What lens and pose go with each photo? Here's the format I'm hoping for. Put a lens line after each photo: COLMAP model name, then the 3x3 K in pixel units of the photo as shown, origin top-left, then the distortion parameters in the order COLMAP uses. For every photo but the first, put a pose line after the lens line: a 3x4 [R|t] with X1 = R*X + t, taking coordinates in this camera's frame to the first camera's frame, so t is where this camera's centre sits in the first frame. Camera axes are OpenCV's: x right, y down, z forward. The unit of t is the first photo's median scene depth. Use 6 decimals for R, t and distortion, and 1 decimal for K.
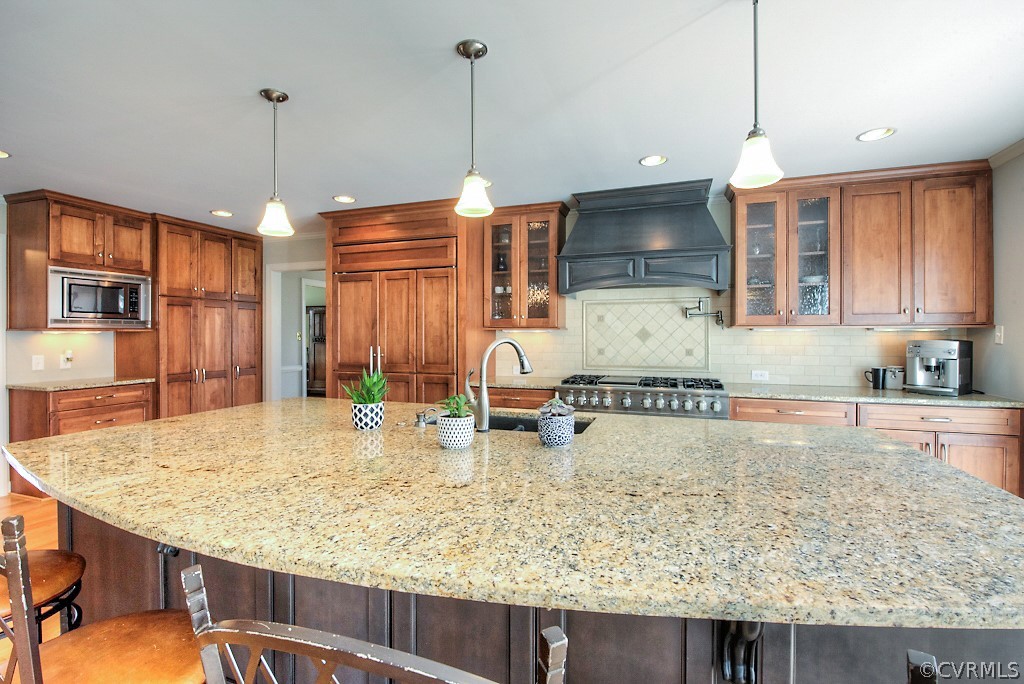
lens RADIAL K [[469.1, 0, 511.3], [0, 469.1, 336.7], [0, 0, 1]] dist [-0.004262, -0.000835]
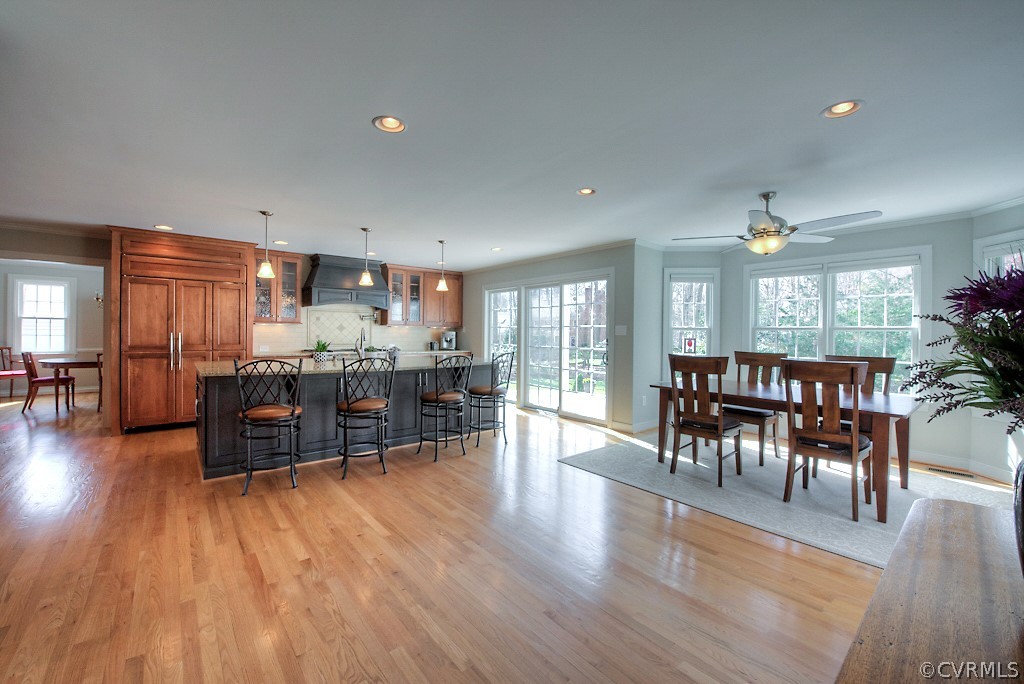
lens RADIAL K [[411.6, 0, 515.1], [0, 411.6, 336.7], [0, 0, 1]] dist [-0.017630, -0.001085]
pose [[0.511464, -0.000202, 0.859305, -0.828678], [-0.007108, 0.999965, 0.004466, 0.019934], [-0.859275, -0.008392, 0.511445, -0.507037]]
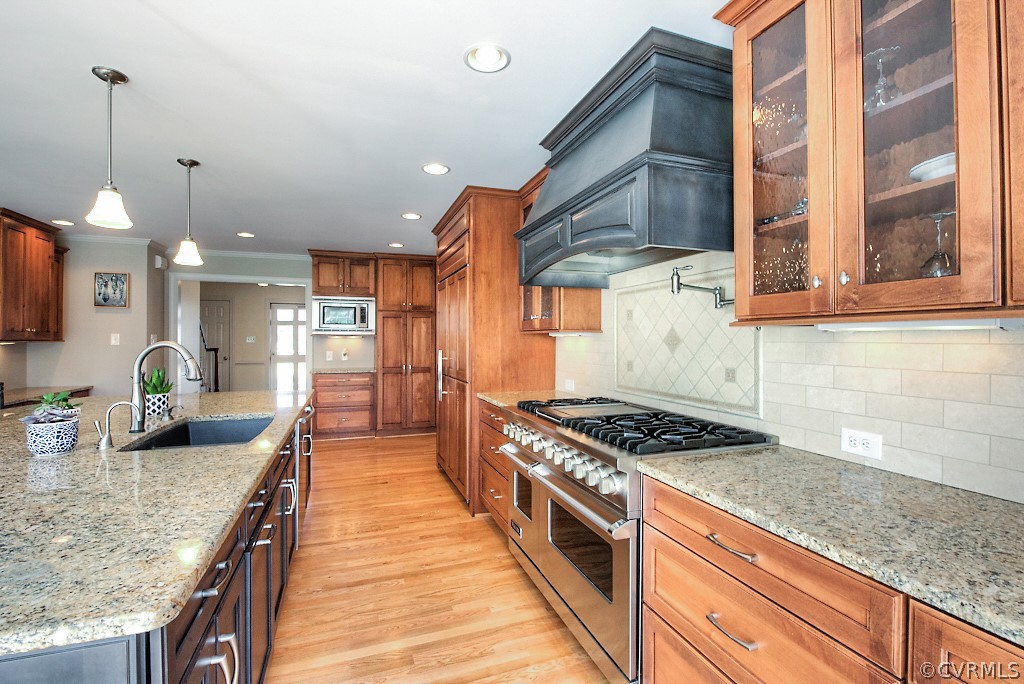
lens RADIAL K [[454.0, 0, 514.1], [0, 454.0, 336.3], [0, 0, 1]] dist [-0.006595, -0.004868]
pose [[0.631630, -0.002560, -0.775265, 0.602368], [-0.006385, 0.999943, -0.008504, -0.002678], [0.775243, 0.010322, 0.631578, 0.497470]]
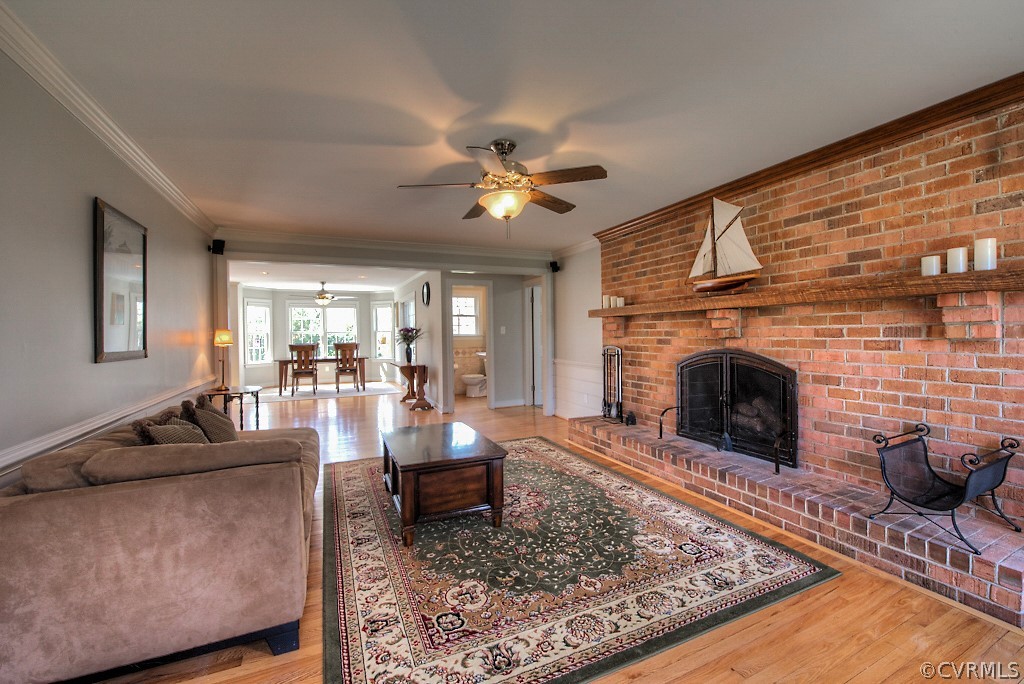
lens RADIAL K [[411.6, 0, 515.1], [0, 411.6, 336.7], [0, 0, 1]] dist [-0.017630, -0.001085]
pose [[-0.691779, 0.003296, 0.722101, -2.187524], [0.017580, 0.999770, 0.012278, 0.013092], [-0.721895, 0.021189, -0.691678, 0.287345]]
